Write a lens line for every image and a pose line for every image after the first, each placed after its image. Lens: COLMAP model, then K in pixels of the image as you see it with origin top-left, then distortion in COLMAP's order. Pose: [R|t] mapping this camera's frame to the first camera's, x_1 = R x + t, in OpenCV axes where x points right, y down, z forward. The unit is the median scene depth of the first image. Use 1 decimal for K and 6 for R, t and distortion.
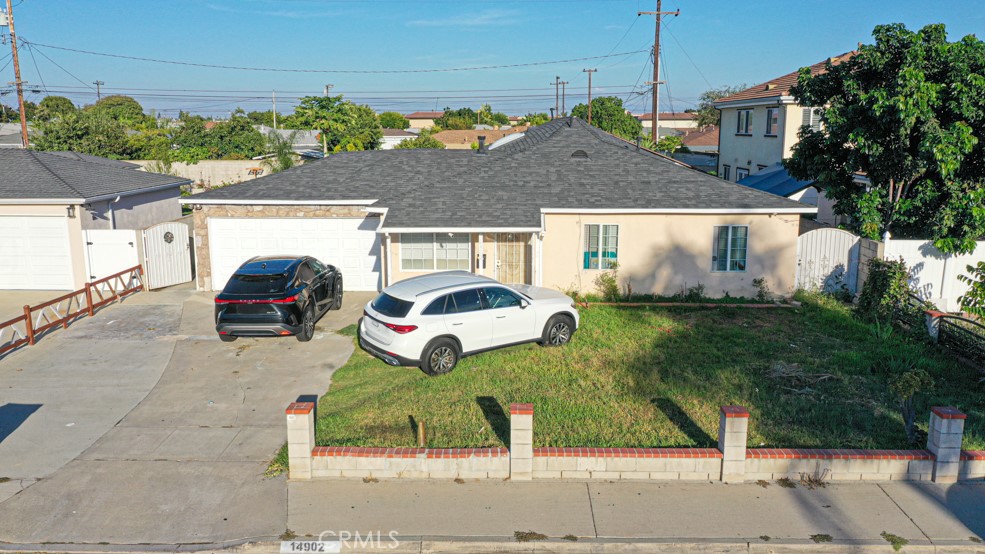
lens RADIAL K [[773.2, 0, 495.0], [0, 773.2, 273.9], [0, 0, 1]] dist [0.007862, -0.002337]
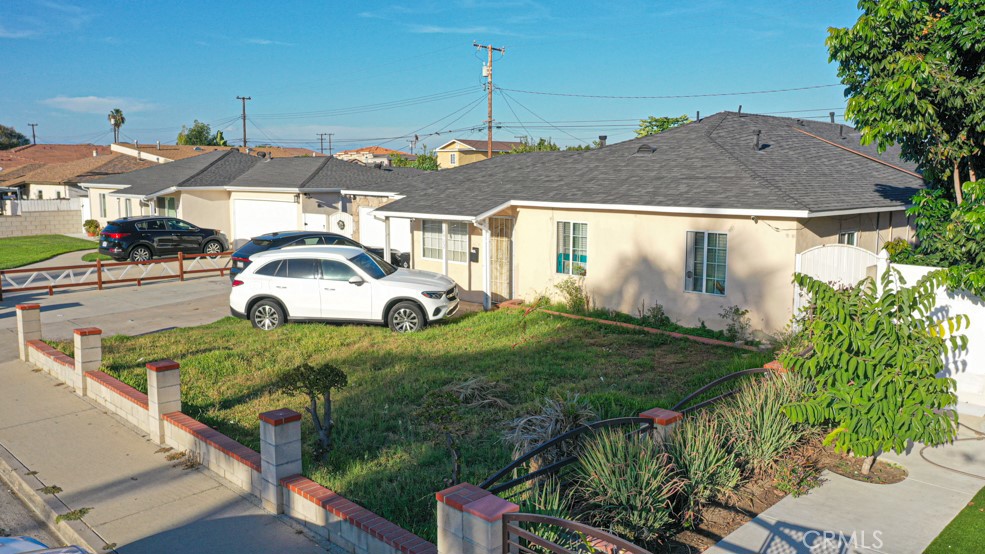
lens RADIAL K [[778.9, 0, 492.5], [0, 778.9, 277.0], [0, 0, 1]] dist [0.003513, -0.000839]
pose [[0.713805, 0.095874, -0.693751, 0.682082], [-0.137122, 0.990545, -0.004197, 0.012112], [0.686789, 0.098124, 0.720203, 0.325222]]
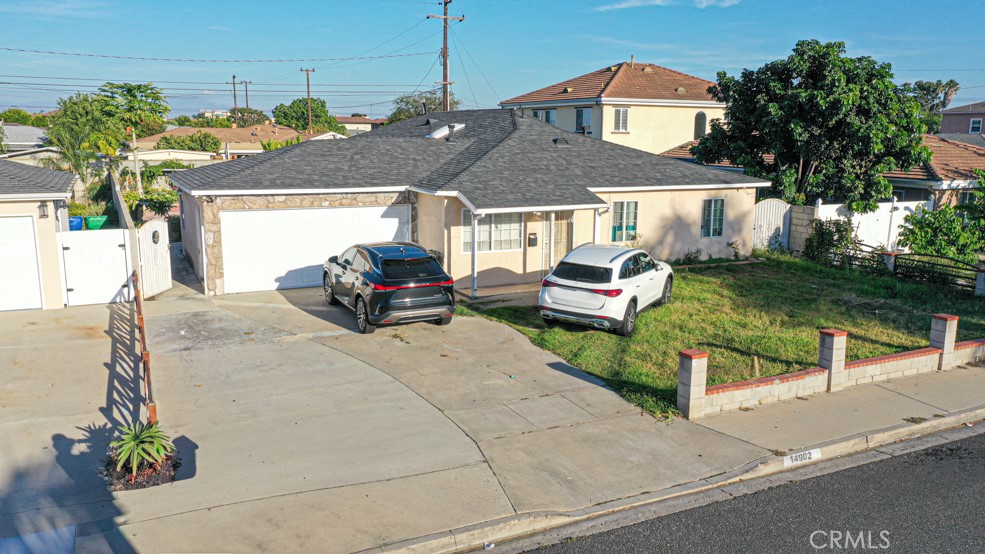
lens RADIAL K [[773.2, 0, 495.0], [0, 773.2, 273.9], [0, 0, 1]] dist [0.007862, -0.002337]
pose [[0.889338, -0.073861, 0.451245, -0.552911], [0.077044, 0.996963, 0.011342, 0.014469], [-0.450712, 0.024679, 0.892328, 0.079284]]
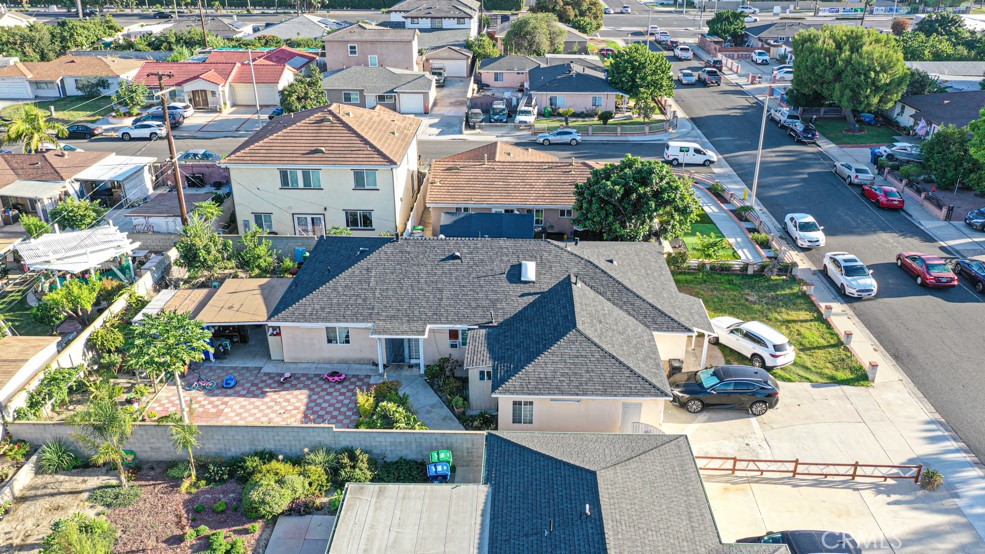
lens RADIAL K [[773.2, 0, 495.0], [0, 773.2, 273.9], [0, 0, 1]] dist [0.007862, -0.002337]
pose [[0.020588, -0.419439, 0.907550, -1.820977], [0.188224, 0.893137, 0.408508, -1.070894], [-0.981910, 0.162412, 0.097336, 1.247778]]
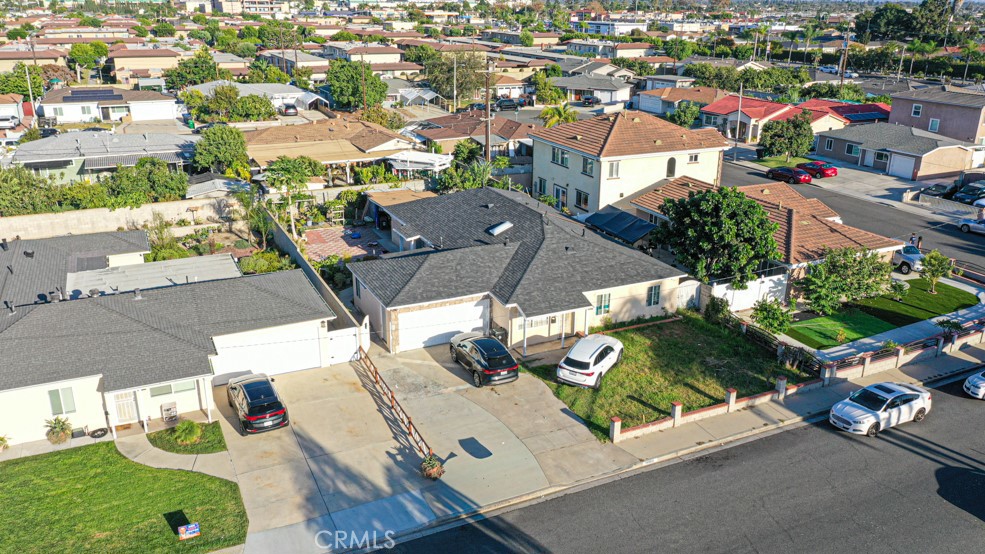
lens RADIAL K [[773.2, 0, 495.0], [0, 773.2, 273.9], [0, 0, 1]] dist [0.007862, -0.002337]
pose [[0.896653, -0.139952, 0.420032, -1.007295], [0.074217, 0.982812, 0.169033, -0.497078], [-0.436469, -0.120390, 0.891628, -0.742700]]
